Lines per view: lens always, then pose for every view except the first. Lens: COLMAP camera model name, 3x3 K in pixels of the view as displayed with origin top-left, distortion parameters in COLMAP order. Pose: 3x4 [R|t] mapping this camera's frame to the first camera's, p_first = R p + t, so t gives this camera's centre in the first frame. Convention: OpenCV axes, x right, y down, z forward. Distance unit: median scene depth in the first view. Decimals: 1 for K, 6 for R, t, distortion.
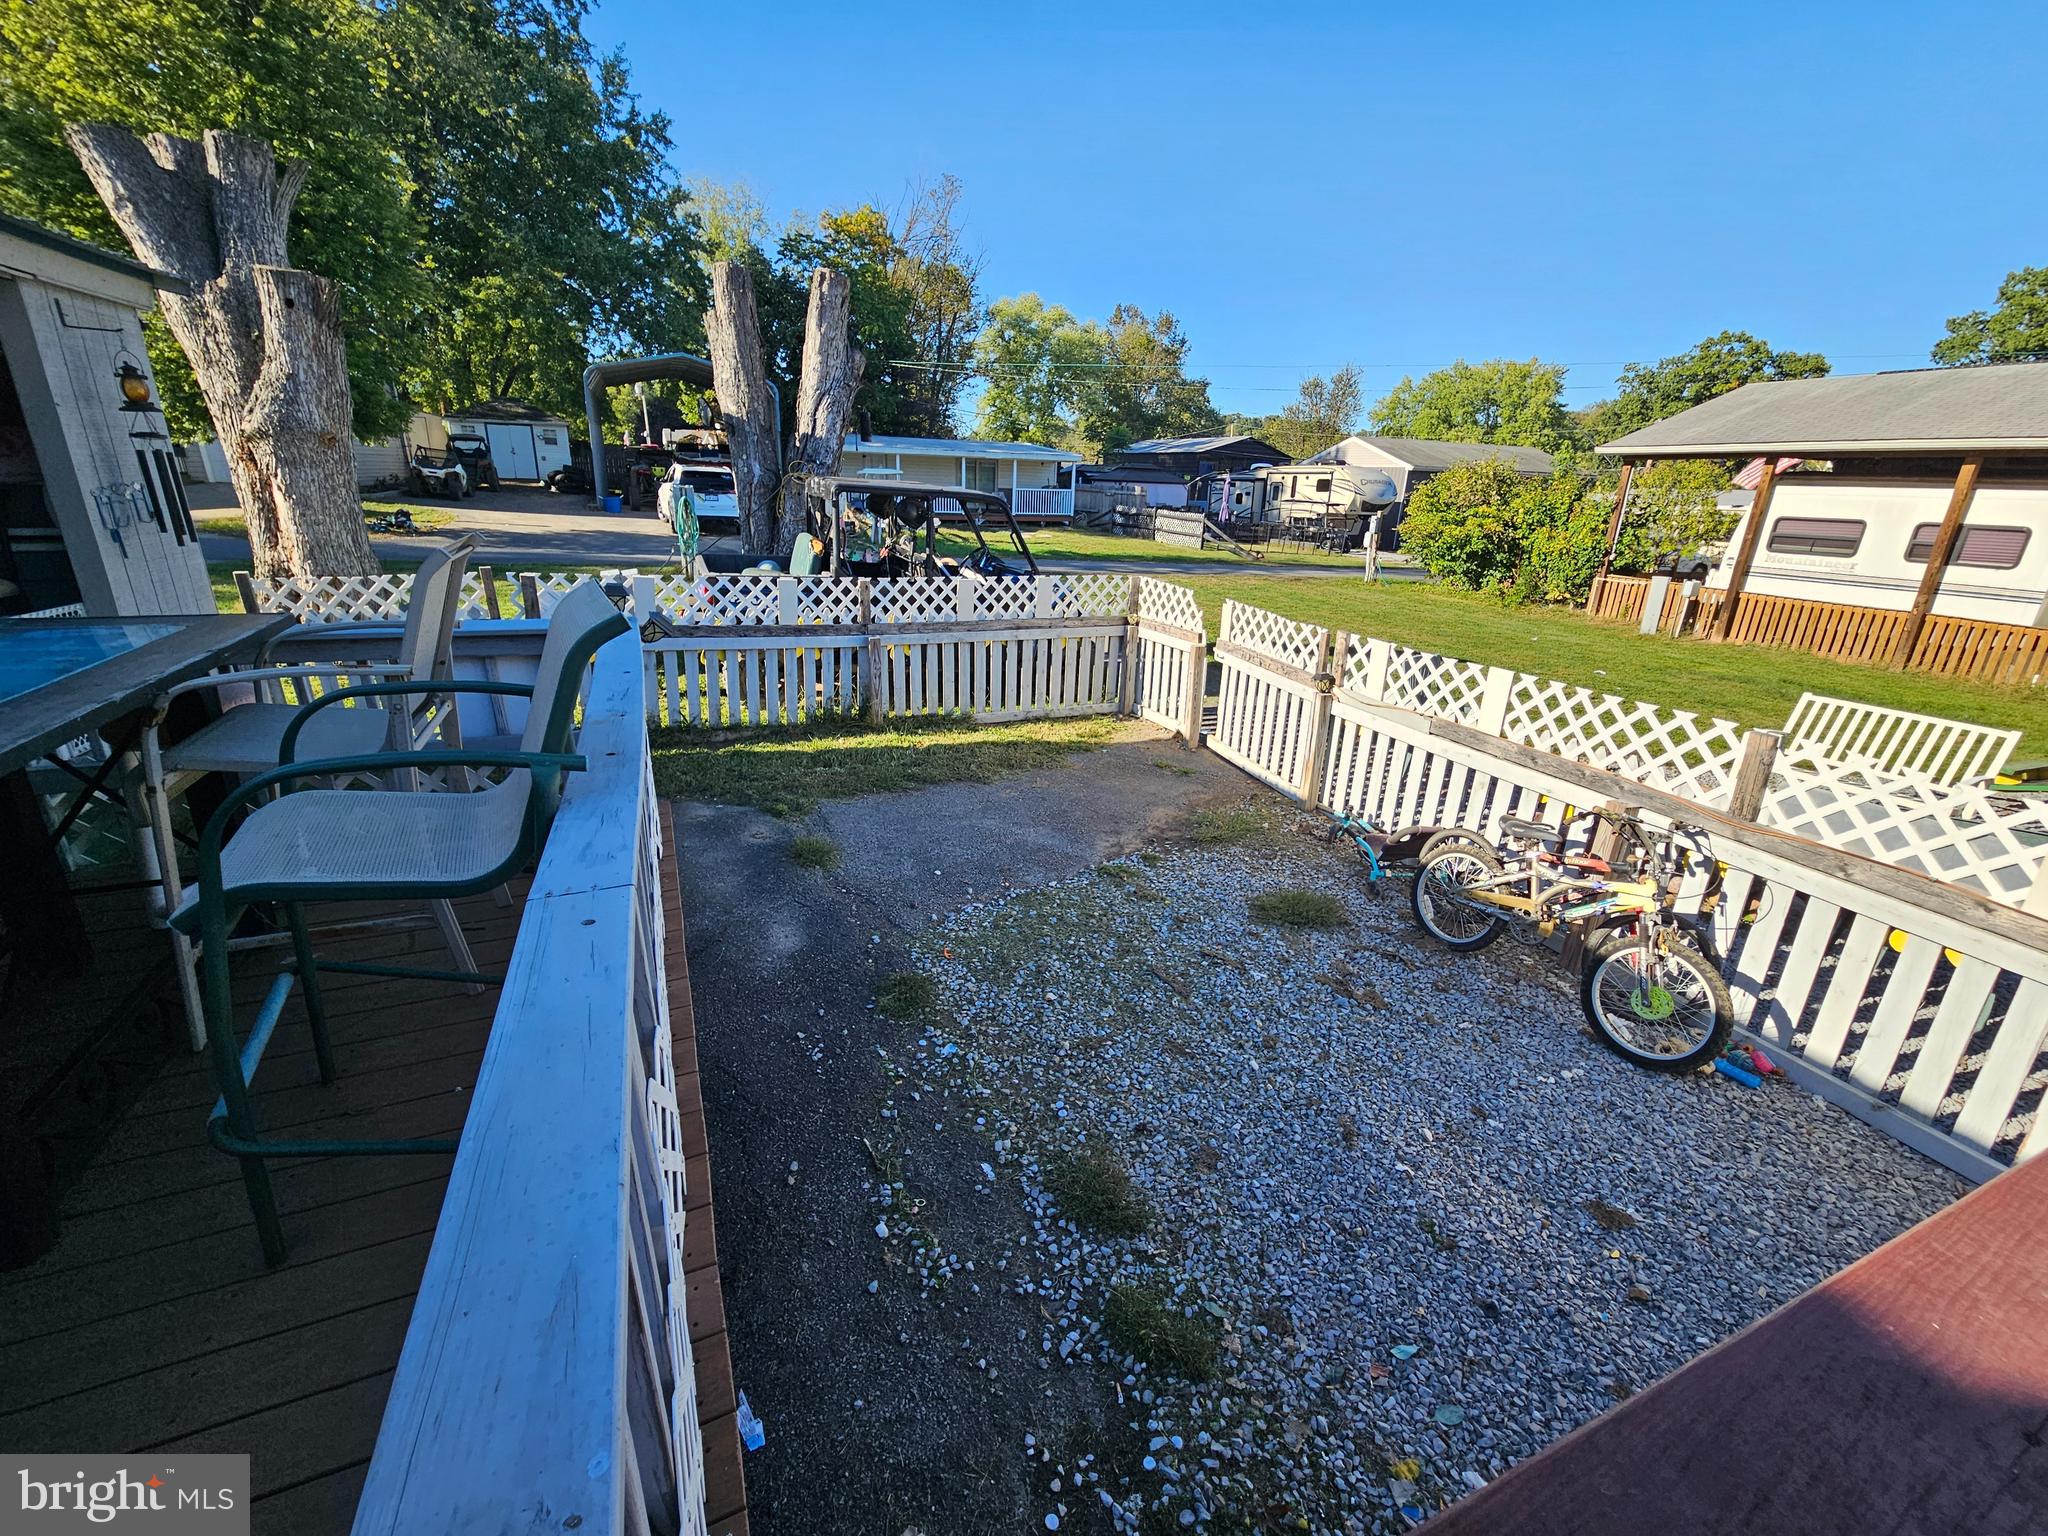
lens RADIAL K [[838.1, 0, 1031.6], [0, 838.1, 778.1], [0, 0, 1]] dist [0.001277, -0.002642]
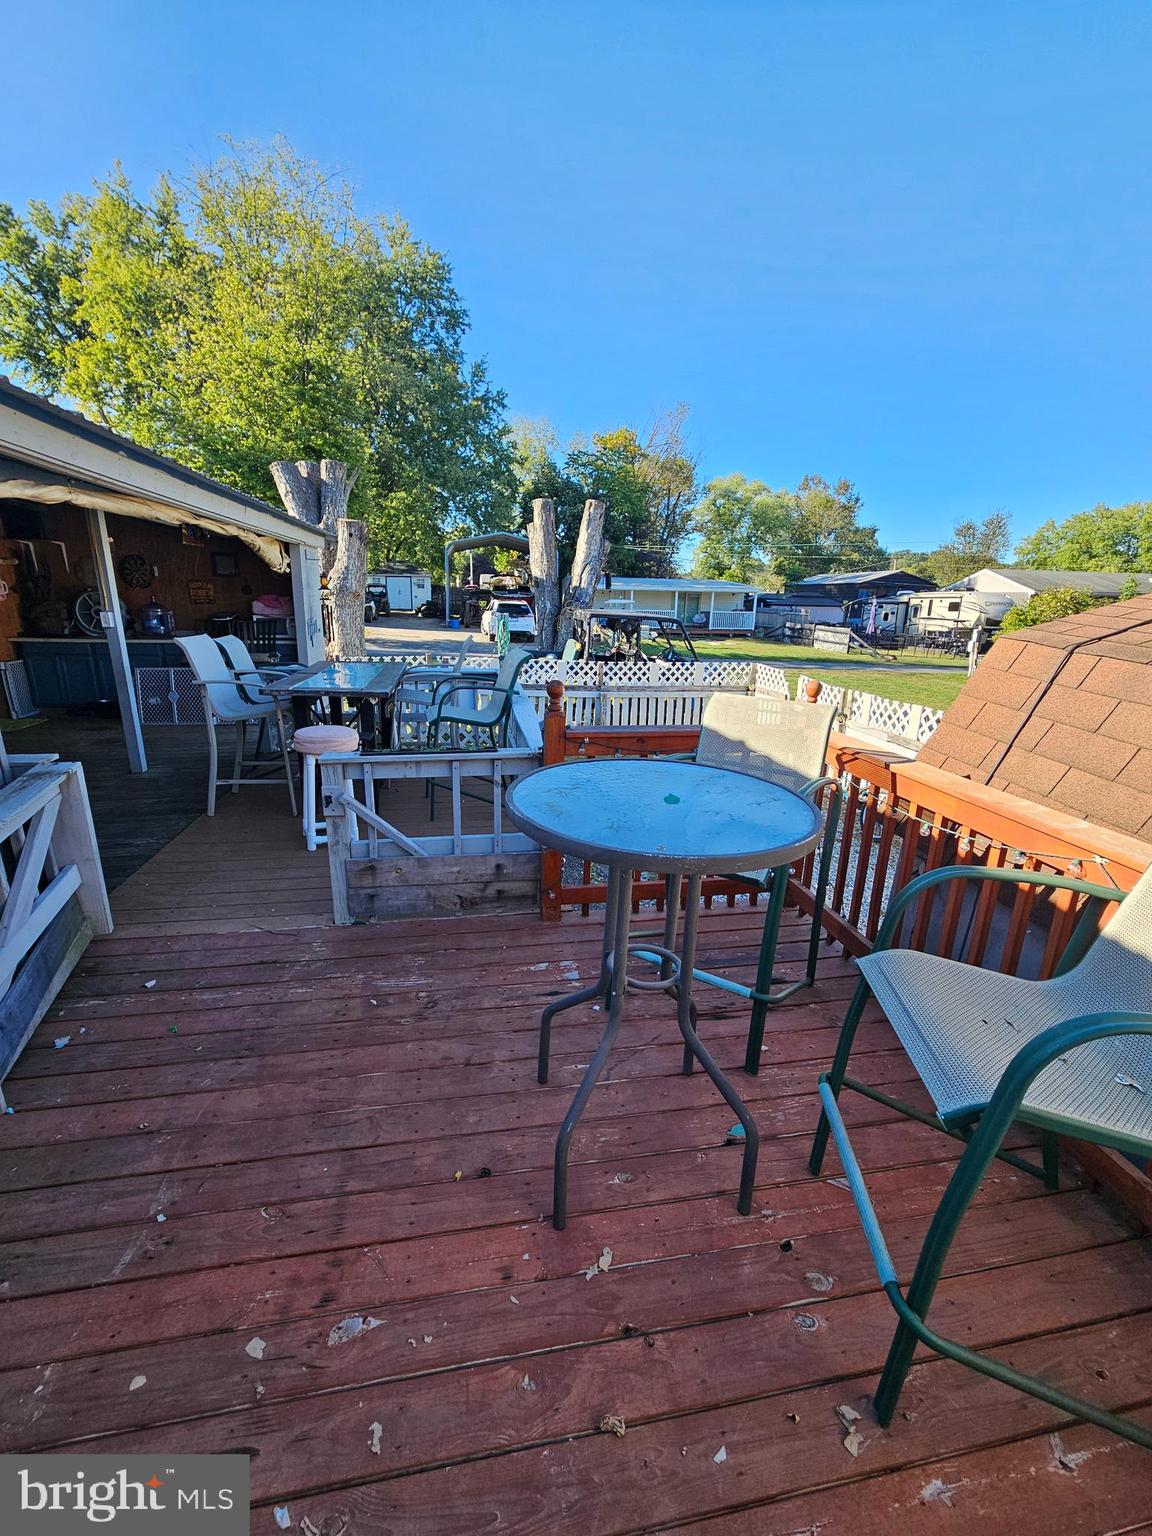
lens RADIAL K [[628.6, 0, 567.7], [0, 628.6, 773.8], [0, 0, 1]] dist [0.001277, -0.002642]
pose [[0.968297, 0.052449, -0.244233, 0.020713], [-0.071615, 0.994954, -0.070263, 0.027949], [0.239316, 0.085526, 0.967168, -0.087757]]
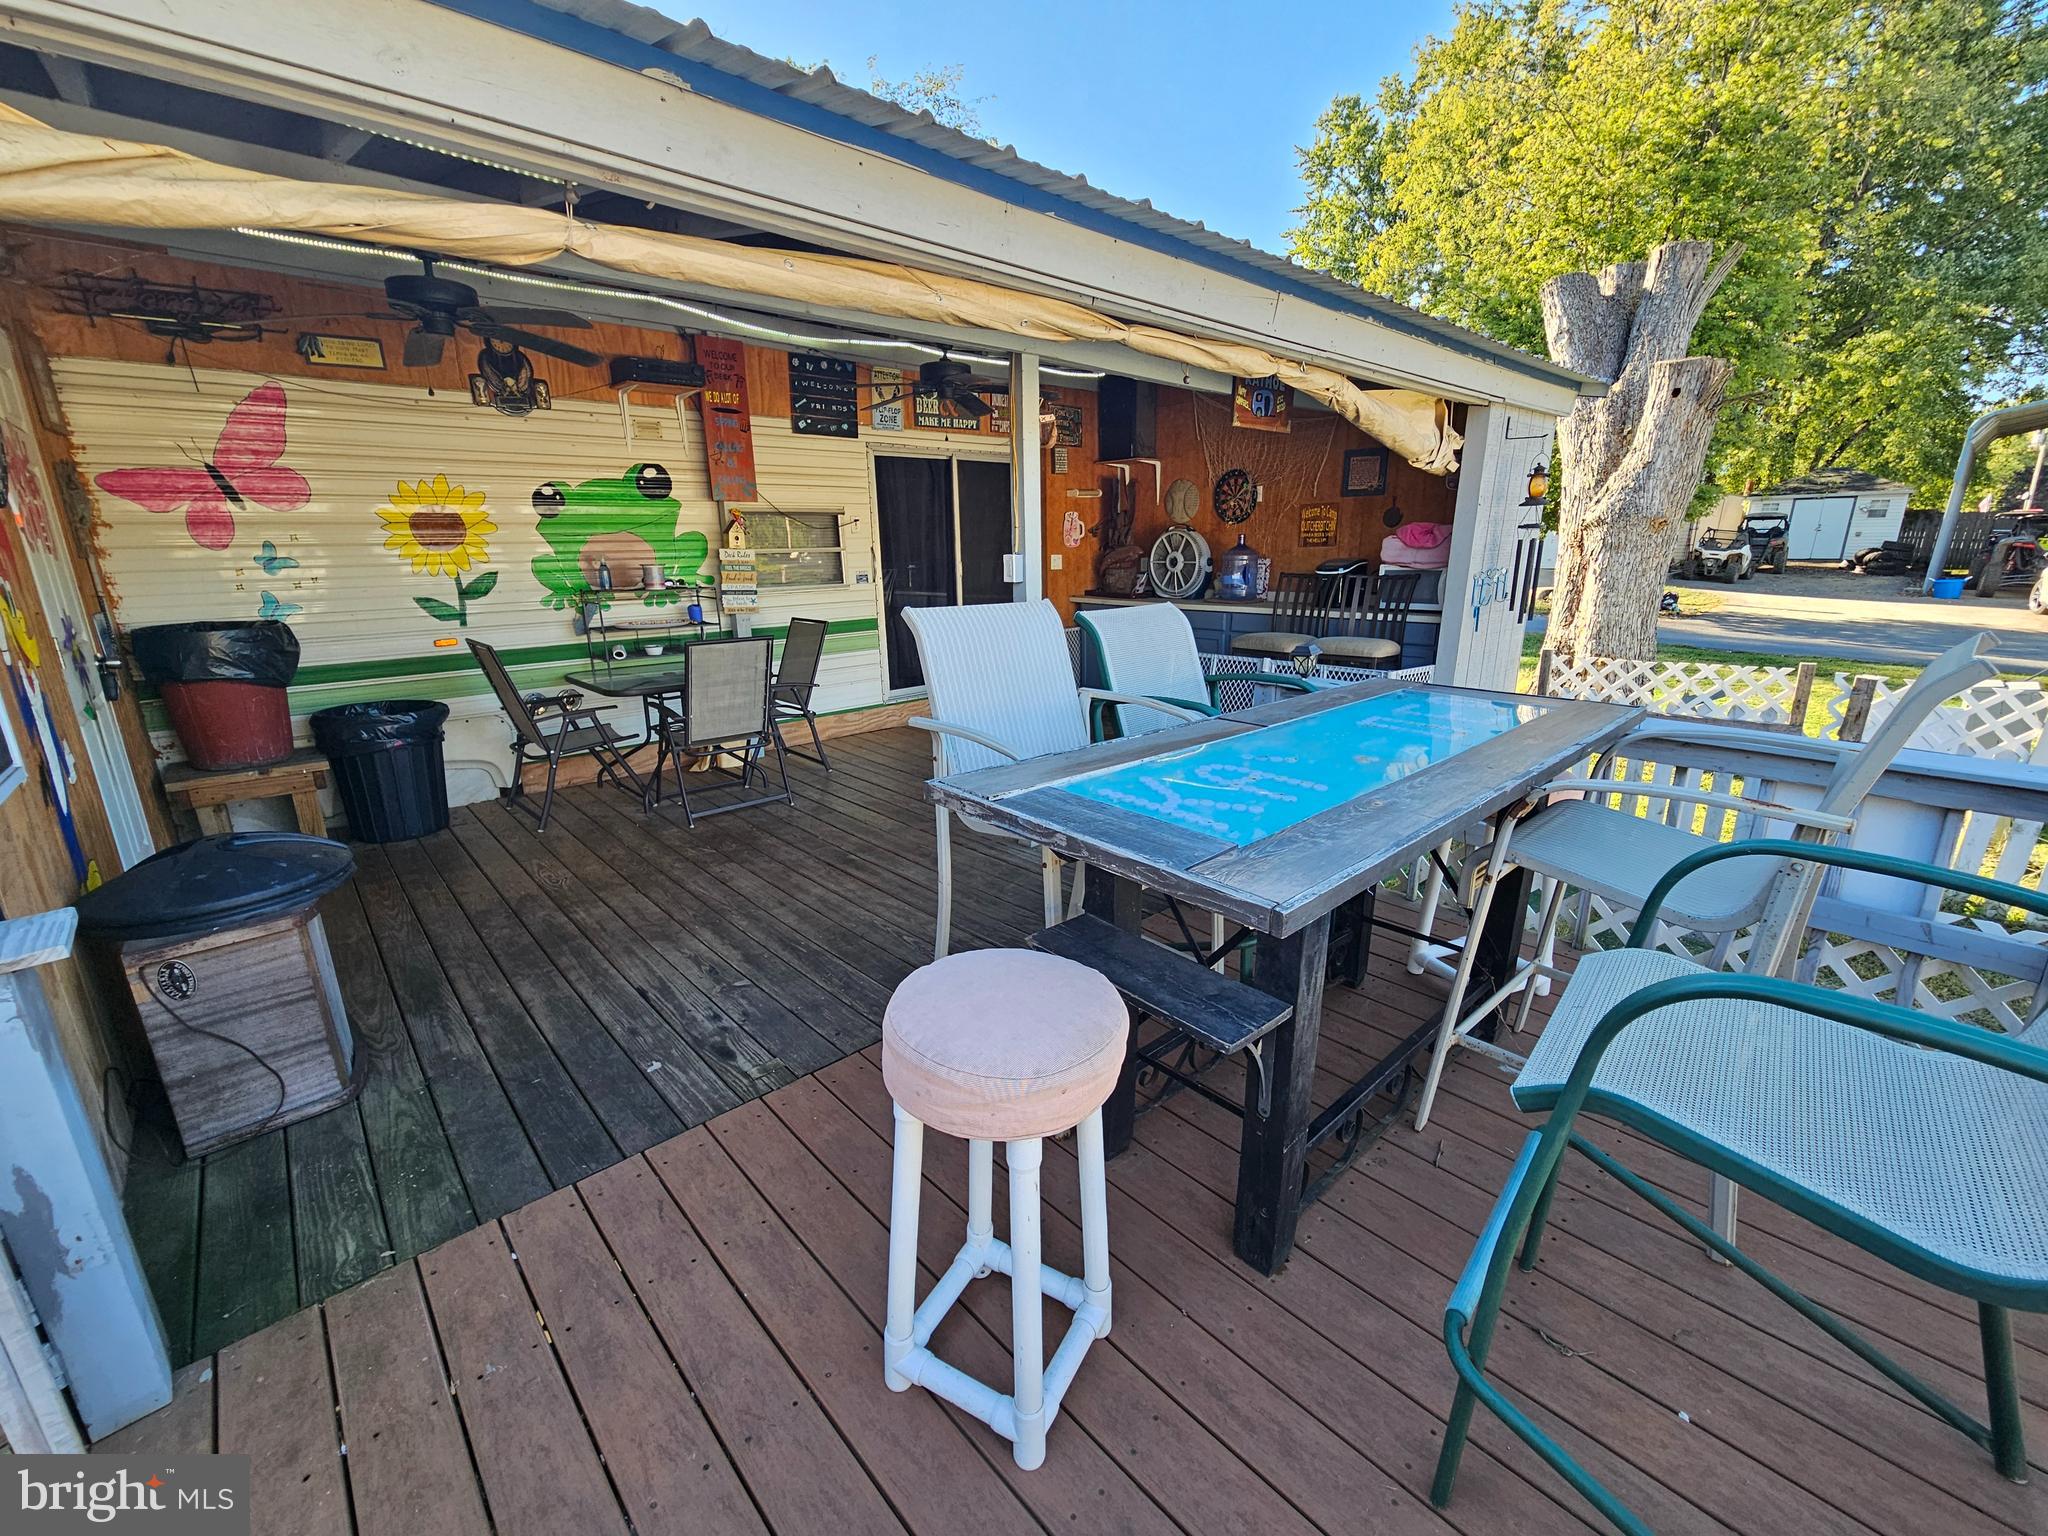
lens RADIAL K [[838.1, 0, 1031.6], [0, 838.1, 778.1], [0, 0, 1]] dist [0.001277, -0.002642]
pose [[0.318457, 0.215716, -0.923066, -0.022752], [-0.298685, 0.946996, 0.118262, -0.003338], [0.899651, 0.238044, 0.366009, 0.009481]]
